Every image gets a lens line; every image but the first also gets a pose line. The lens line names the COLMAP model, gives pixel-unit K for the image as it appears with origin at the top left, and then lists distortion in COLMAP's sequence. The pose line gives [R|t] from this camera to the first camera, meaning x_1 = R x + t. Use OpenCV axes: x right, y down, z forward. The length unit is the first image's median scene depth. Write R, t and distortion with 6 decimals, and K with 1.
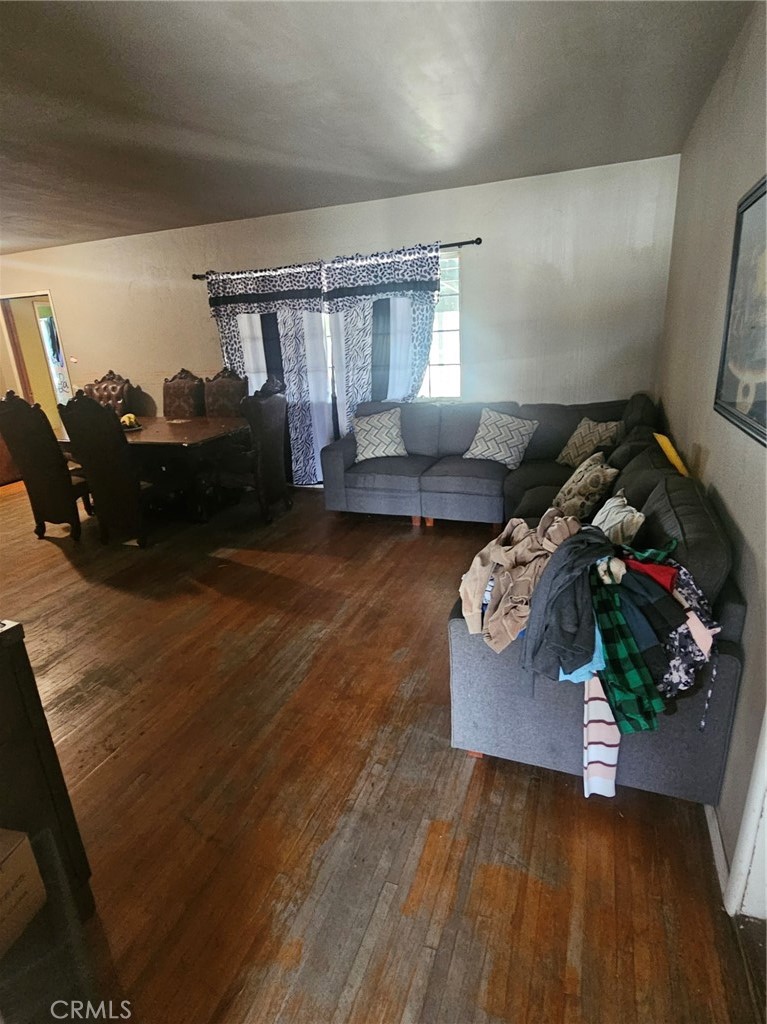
lens RADIAL K [[545.5, 0, 378.9], [0, 545.5, 512.7], [0, 0, 1]] dist [-0.003612, 0.004480]
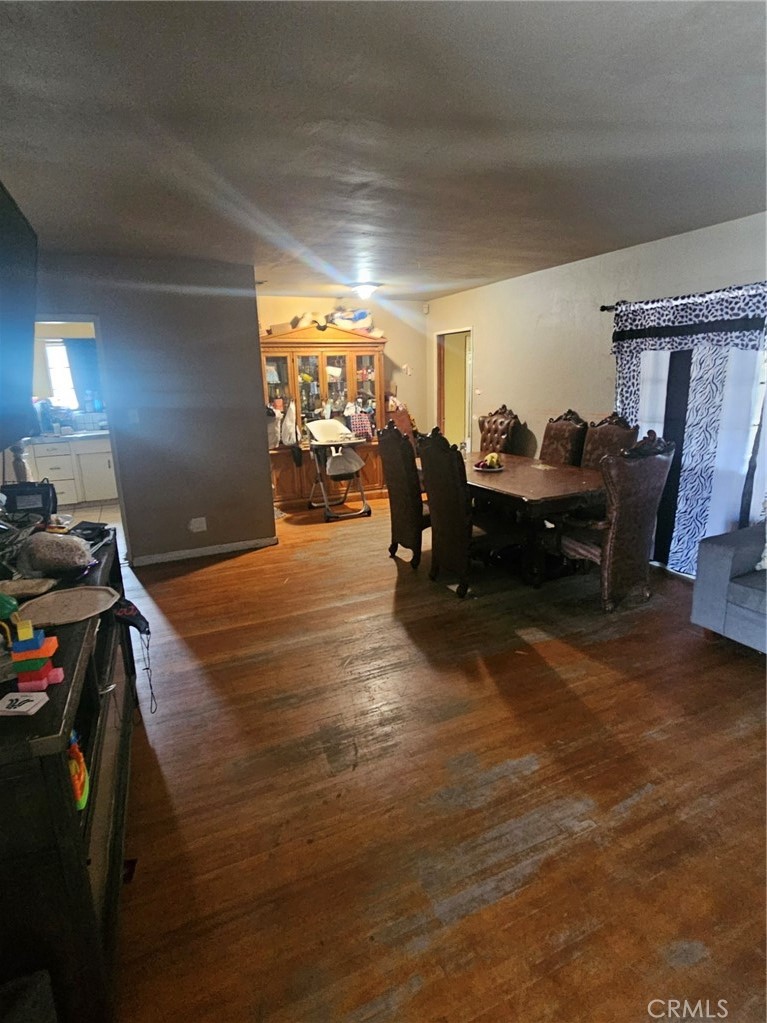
lens RADIAL K [[545.0, 0, 385.5], [0, 545.0, 506.8], [0, 0, 1]] dist [-0.003612, 0.004480]
pose [[0.722583, 0.197584, -0.662446, 0.054145], [-0.235003, 0.971421, 0.033403, -0.076968], [0.650113, 0.131540, 0.748365, 0.175285]]
